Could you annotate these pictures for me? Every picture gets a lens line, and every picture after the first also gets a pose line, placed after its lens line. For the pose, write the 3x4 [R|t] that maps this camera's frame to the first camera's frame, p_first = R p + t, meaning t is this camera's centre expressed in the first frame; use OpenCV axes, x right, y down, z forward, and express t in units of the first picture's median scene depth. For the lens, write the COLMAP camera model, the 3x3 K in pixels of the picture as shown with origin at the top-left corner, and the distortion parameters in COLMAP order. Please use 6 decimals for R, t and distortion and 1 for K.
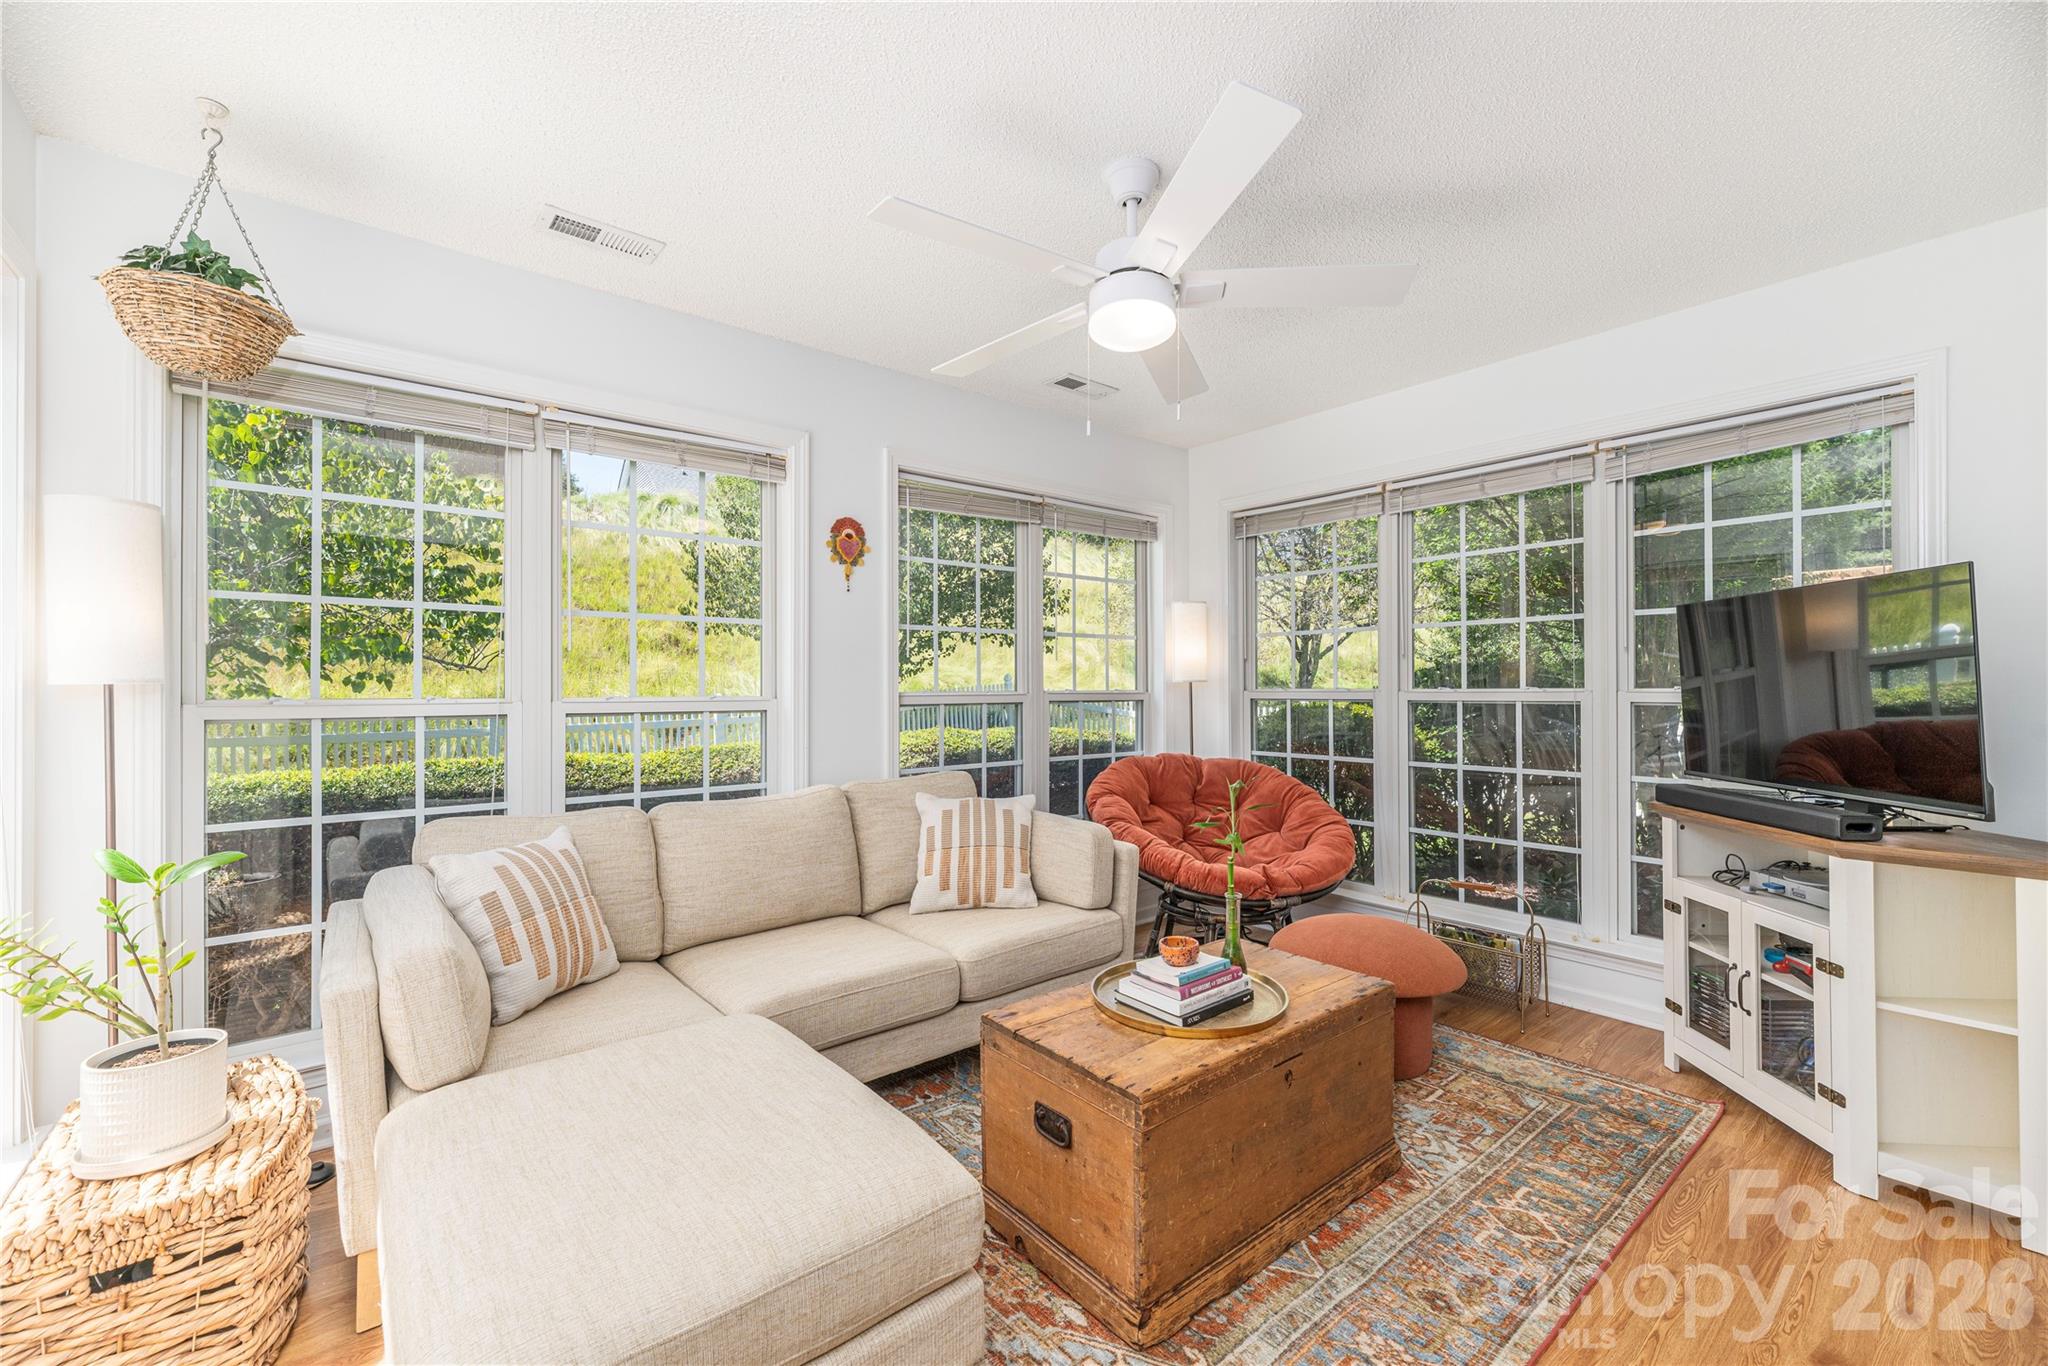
lens RADIAL K [[828.3, 0, 1021.1], [0, 828.3, 688.3], [0, 0, 1]] dist [-0.000300, 0.000268]
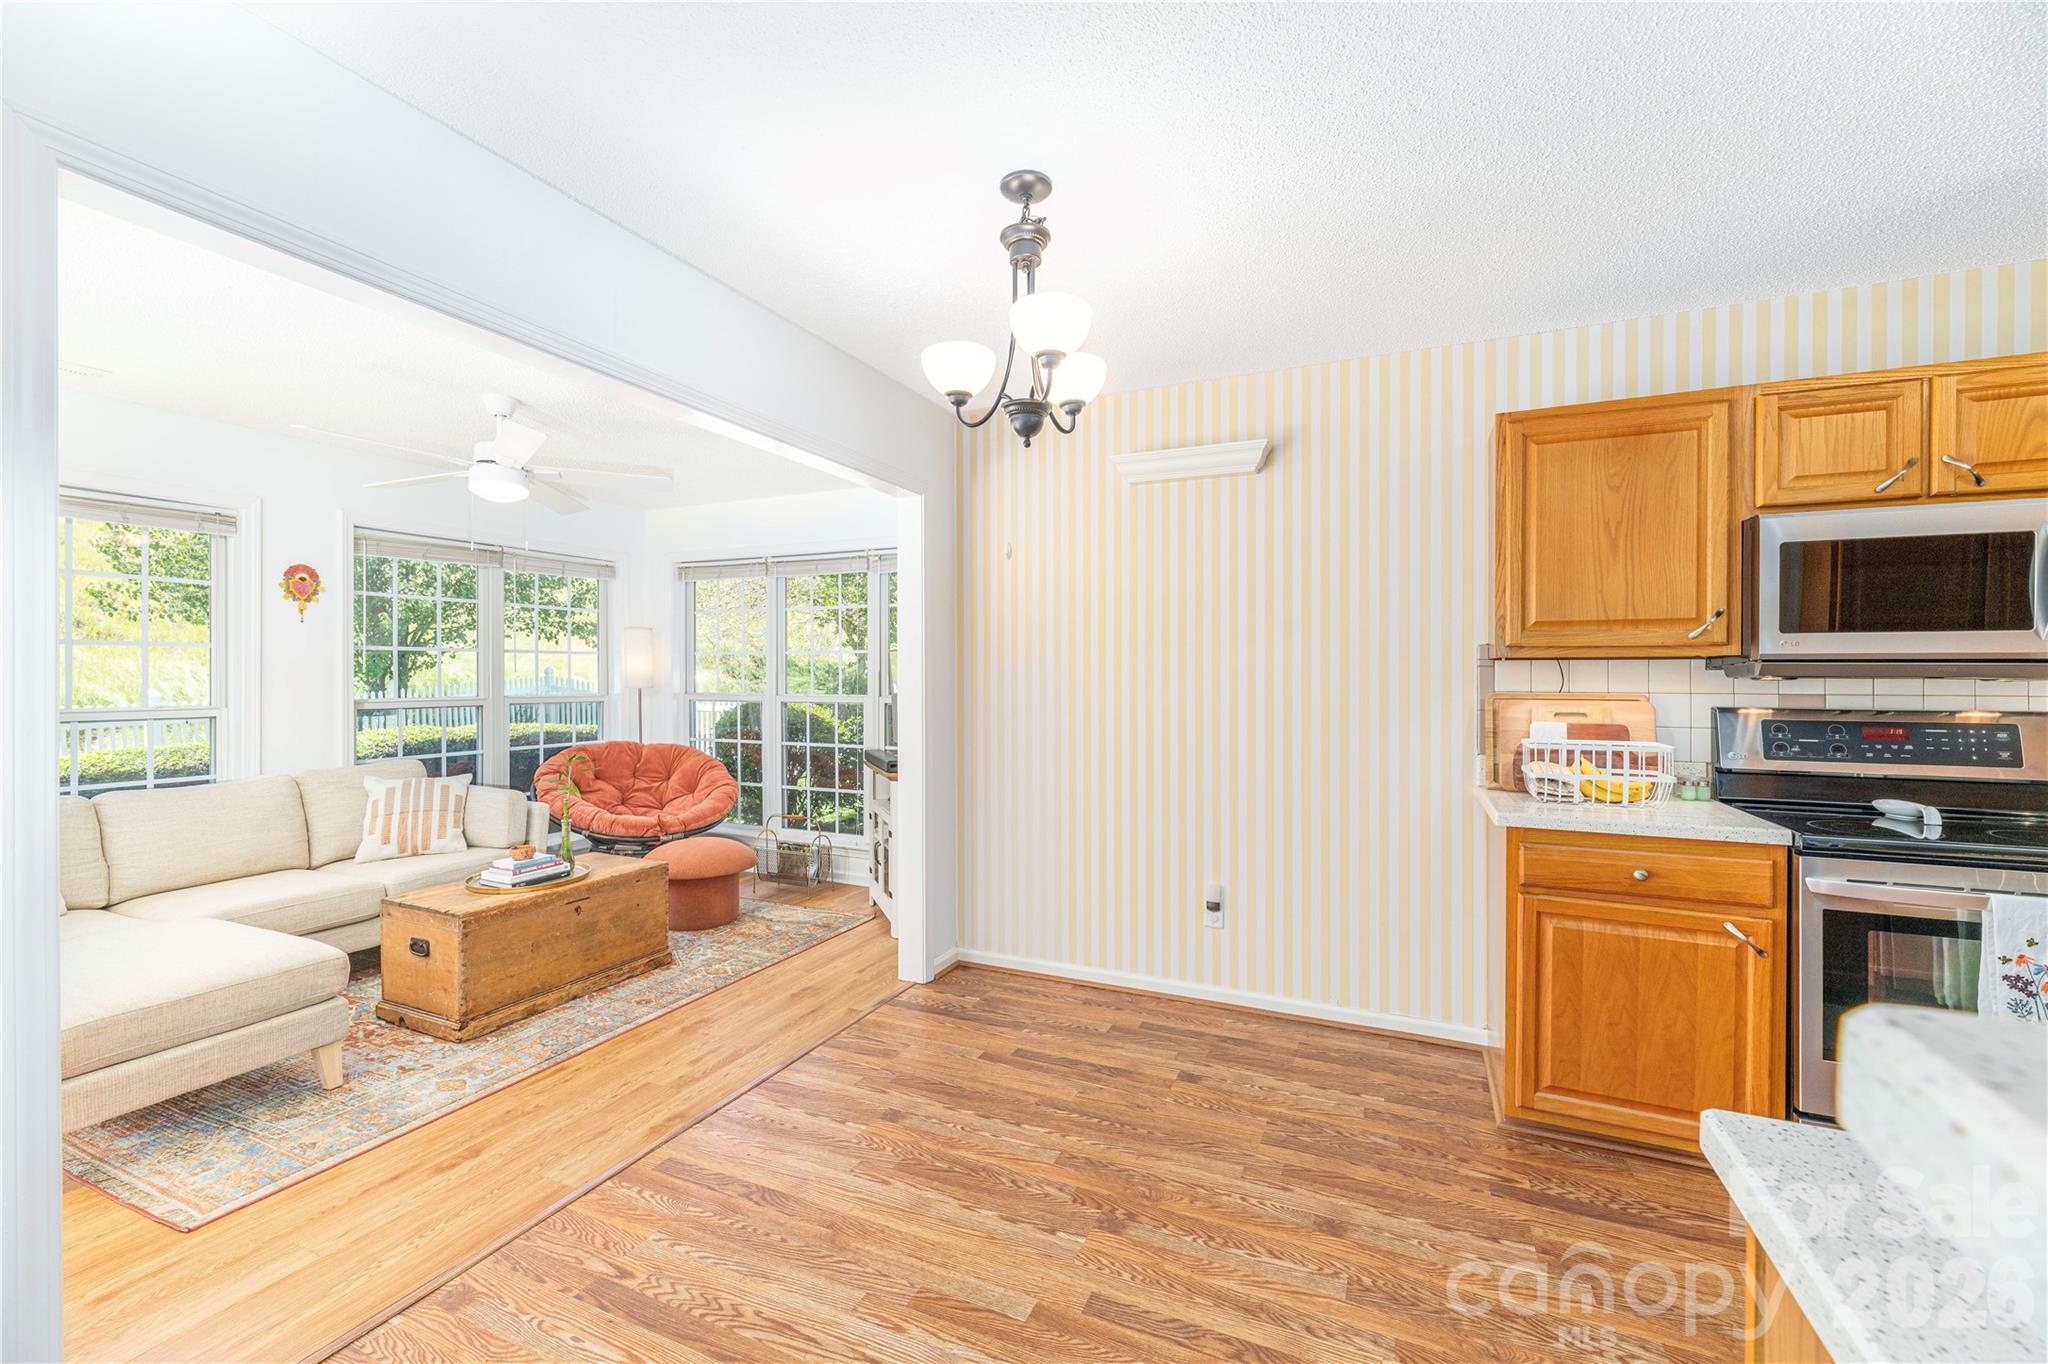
lens RADIAL K [[828.3, 0, 1030.7], [0, 828.3, 680.8], [0, 0, 1]] dist [-0.000300, 0.000268]
pose [[0.891916, 0.004196, 0.452182, 0.240410], [-0.007543, 0.999956, 0.005600, -0.046197], [-0.452139, -0.008405, 0.891908, -0.718485]]
